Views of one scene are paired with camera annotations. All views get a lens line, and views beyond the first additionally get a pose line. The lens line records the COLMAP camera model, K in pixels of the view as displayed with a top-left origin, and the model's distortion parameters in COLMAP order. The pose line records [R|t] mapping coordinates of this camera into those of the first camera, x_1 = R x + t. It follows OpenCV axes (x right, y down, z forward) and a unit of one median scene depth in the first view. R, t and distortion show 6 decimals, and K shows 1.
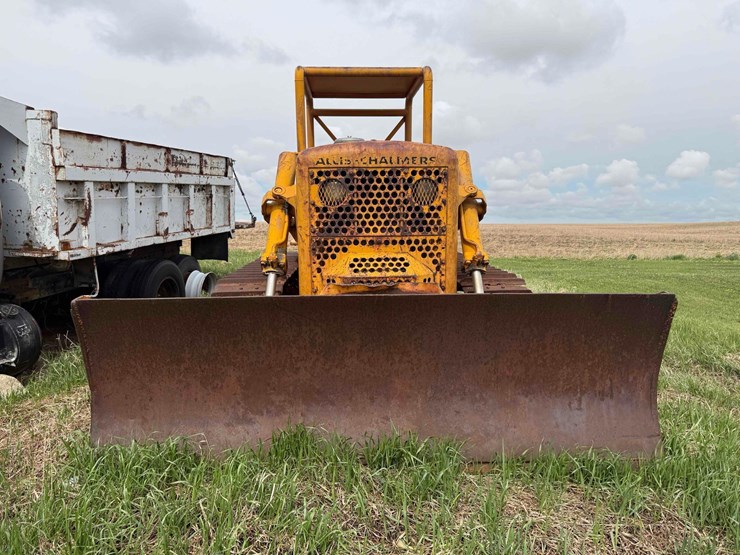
lens RADIAL K [[525.2, 0, 380.4], [0, 525.2, 278.1], [0, 0, 1]] dist [0.047211, -0.062439]
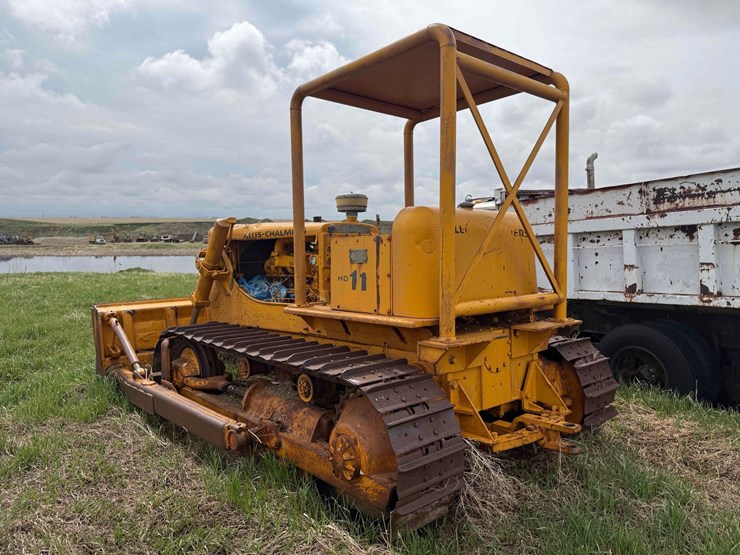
lens RADIAL K [[525.2, 0, 367.1], [0, 525.2, 268.3], [0, 0, 1]] dist [0.047211, -0.062439]
pose [[-0.783602, 0.061662, -0.618196, 0.766874], [-0.045457, 0.986704, 0.156038, -0.430320], [0.619598, 0.150373, -0.770381, 2.606416]]
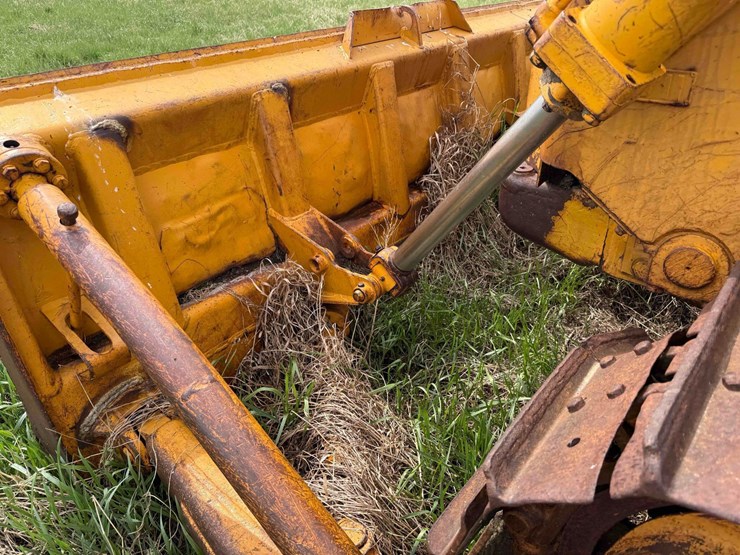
lens RADIAL K [[525.2, 0, 369.4], [0, 525.2, 274.5], [0, 0, 1]] dist [0.047211, -0.062439]
pose [[-0.695604, 0.405432, -0.593094, 0.446170], [-0.055362, 0.792841, 0.606908, -0.134584], [0.716289, 0.455003, -0.529058, 1.195897]]
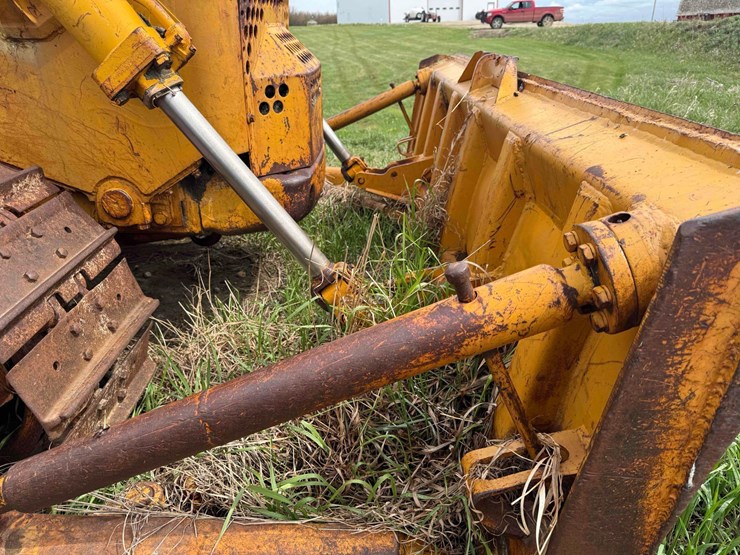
lens RADIAL K [[525.2, 0, 372.2], [0, 525.2, 271.3], [0, 0, 1]] dist [0.047211, -0.062439]
pose [[0.074144, -0.419097, 0.904909, -0.579523], [0.127860, 0.903913, 0.408159, -0.028161], [-0.989017, 0.085439, 0.120606, 0.877229]]
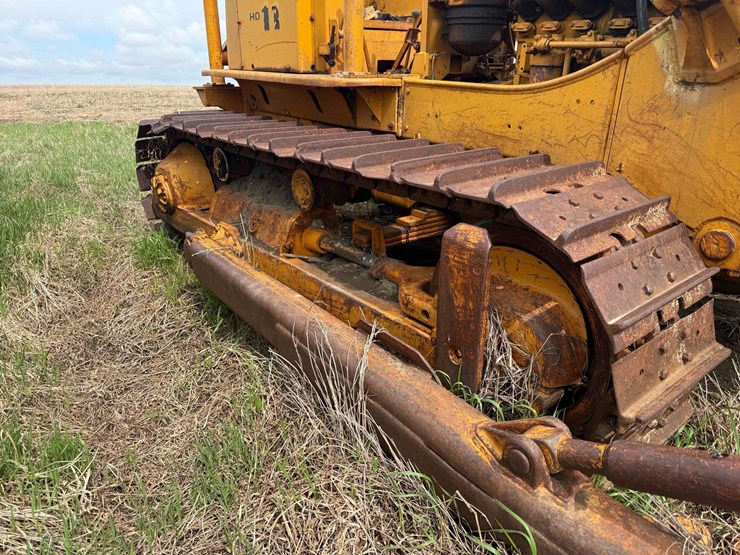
lens RADIAL K [[525.2, 0, 373.5], [0, 525.2, 278.5], [0, 0, 1]] dist [0.047211, -0.062439]
pose [[0.817345, -0.207025, 0.537669, -0.654162], [0.070559, 0.962155, 0.263207, -0.036055], [-0.571812, -0.177194, 0.801020, 0.945140]]
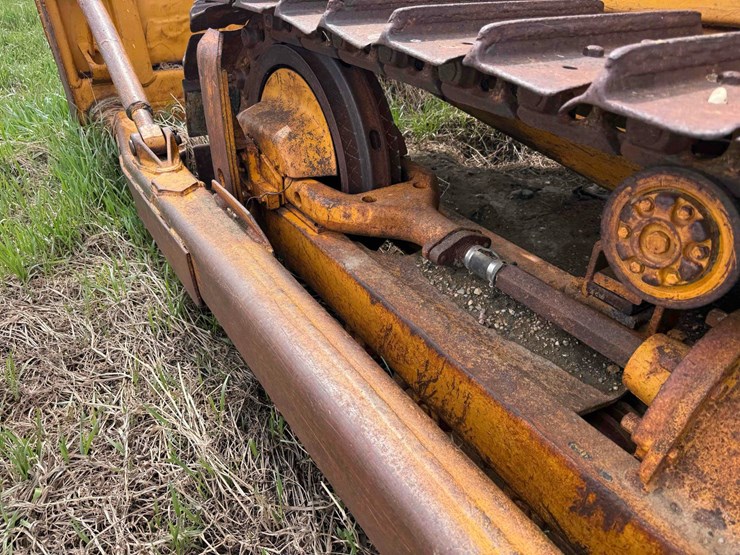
lens RADIAL K [[525.2, 0, 370.6], [0, 525.2, 282.6], [0, 0, 1]] dist [0.047211, -0.062439]
pose [[-0.859198, 0.291133, -0.420738, 0.451559], [-0.059090, 0.760361, 0.646807, -0.125583], [0.508220, 0.580597, -0.636098, 1.654193]]
